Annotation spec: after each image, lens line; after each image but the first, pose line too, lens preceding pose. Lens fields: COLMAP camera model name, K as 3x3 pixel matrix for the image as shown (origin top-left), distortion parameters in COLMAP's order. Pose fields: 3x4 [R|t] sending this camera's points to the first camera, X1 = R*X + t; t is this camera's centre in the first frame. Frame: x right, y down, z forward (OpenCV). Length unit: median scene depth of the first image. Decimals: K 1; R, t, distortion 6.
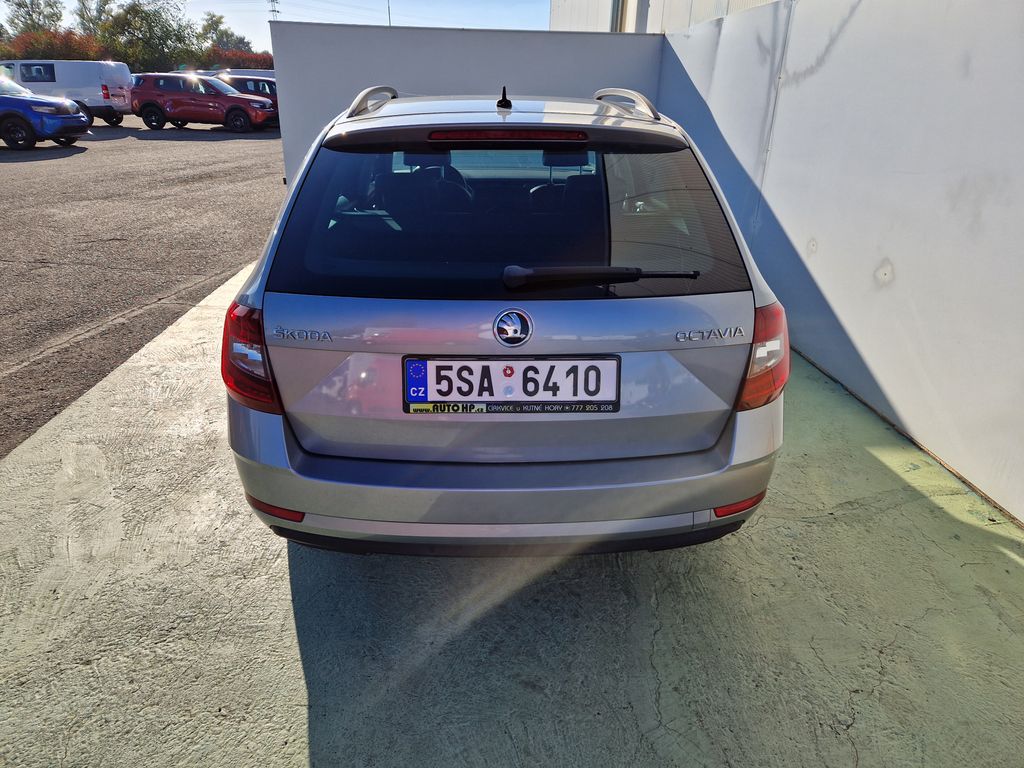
lens RADIAL K [[701.3, 0, 508.8], [0, 701.3, 379.4], [0, 0, 1]] dist [0.052155, -0.040701]
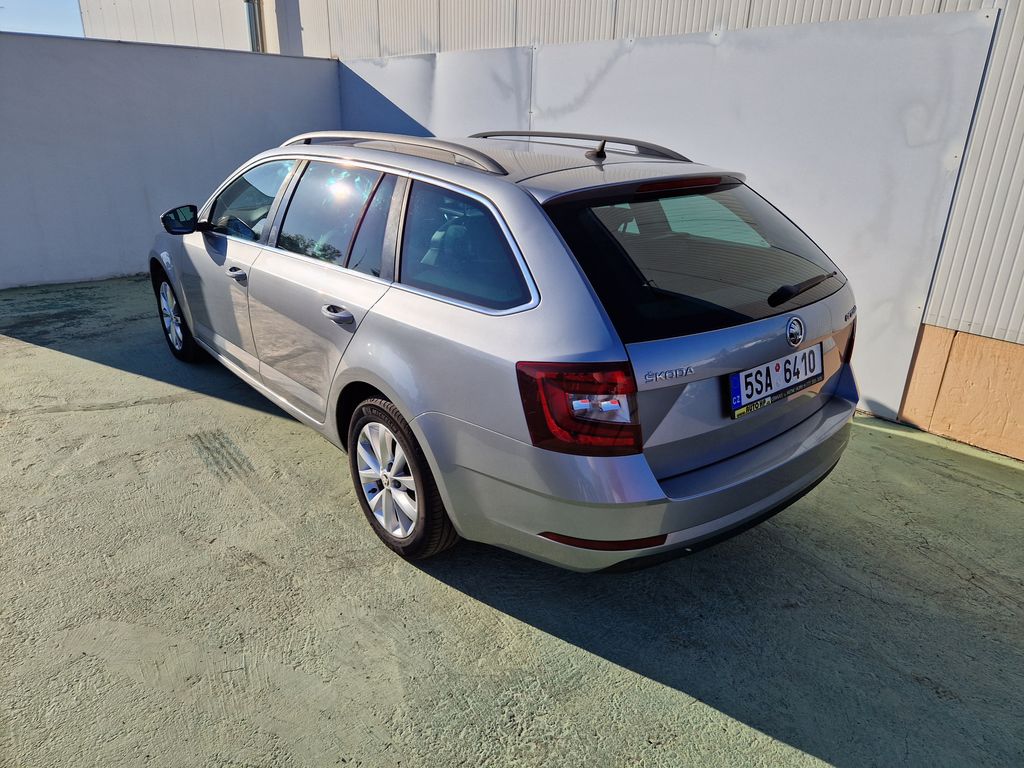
lens RADIAL K [[701.3, 0, 508.8], [0, 701.3, 379.4], [0, 0, 1]] dist [0.052155, -0.040701]
pose [[0.780399, -0.219277, 0.585573, -0.463411], [0.225236, 0.972208, 0.063884, -0.074250], [-0.583306, 0.082037, 0.808099, 0.100406]]
